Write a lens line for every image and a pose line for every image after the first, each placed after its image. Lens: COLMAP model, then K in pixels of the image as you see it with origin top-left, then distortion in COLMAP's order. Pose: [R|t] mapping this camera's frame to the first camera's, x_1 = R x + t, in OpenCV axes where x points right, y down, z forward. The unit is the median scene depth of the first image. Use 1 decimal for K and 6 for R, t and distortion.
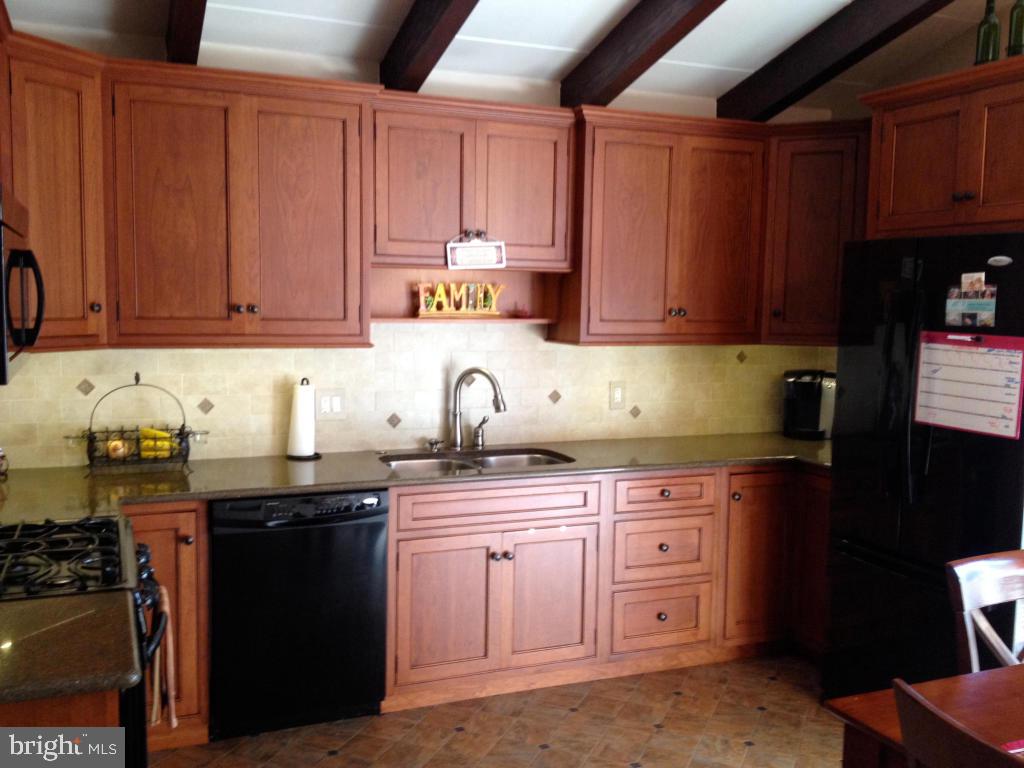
lens RADIAL K [[970.4, 0, 529.4], [0, 970.4, 384.9], [0, 0, 1]] dist [0.126480, -0.255723]
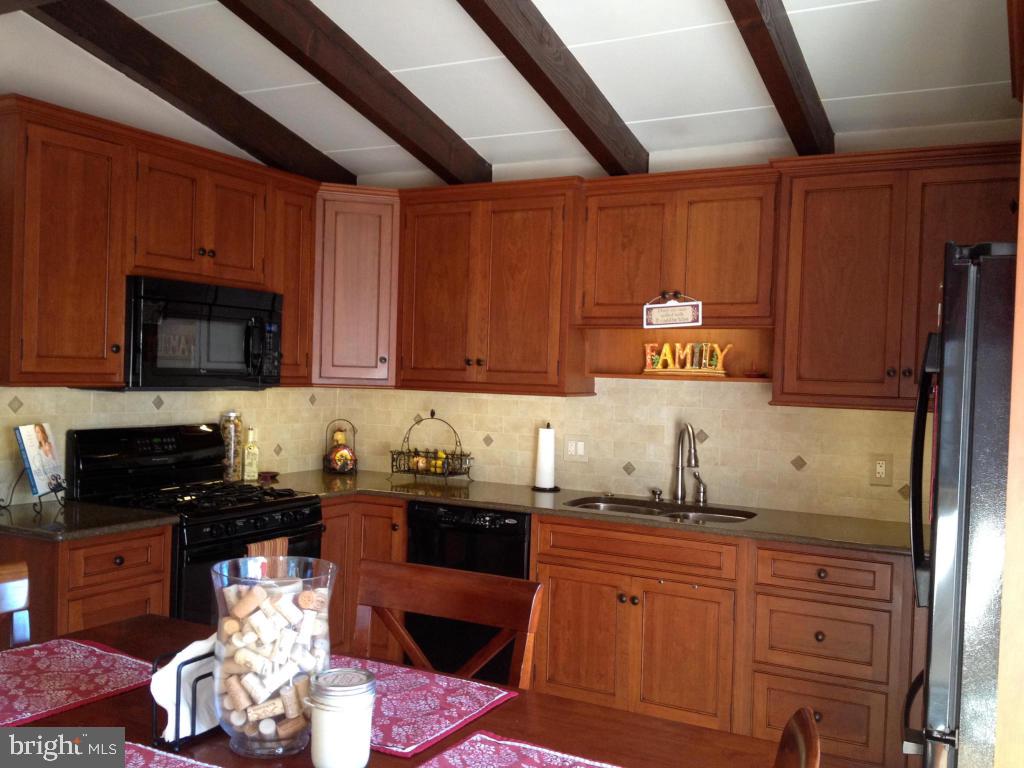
lens RADIAL K [[970.4, 0, 529.4], [0, 970.4, 384.9], [0, 0, 1]] dist [0.126480, -0.255723]
pose [[0.623805, 0.010983, -0.781503, 0.669271], [-0.091642, 0.994032, -0.059180, 0.018852], [0.776189, 0.108535, 0.621089, 0.229443]]
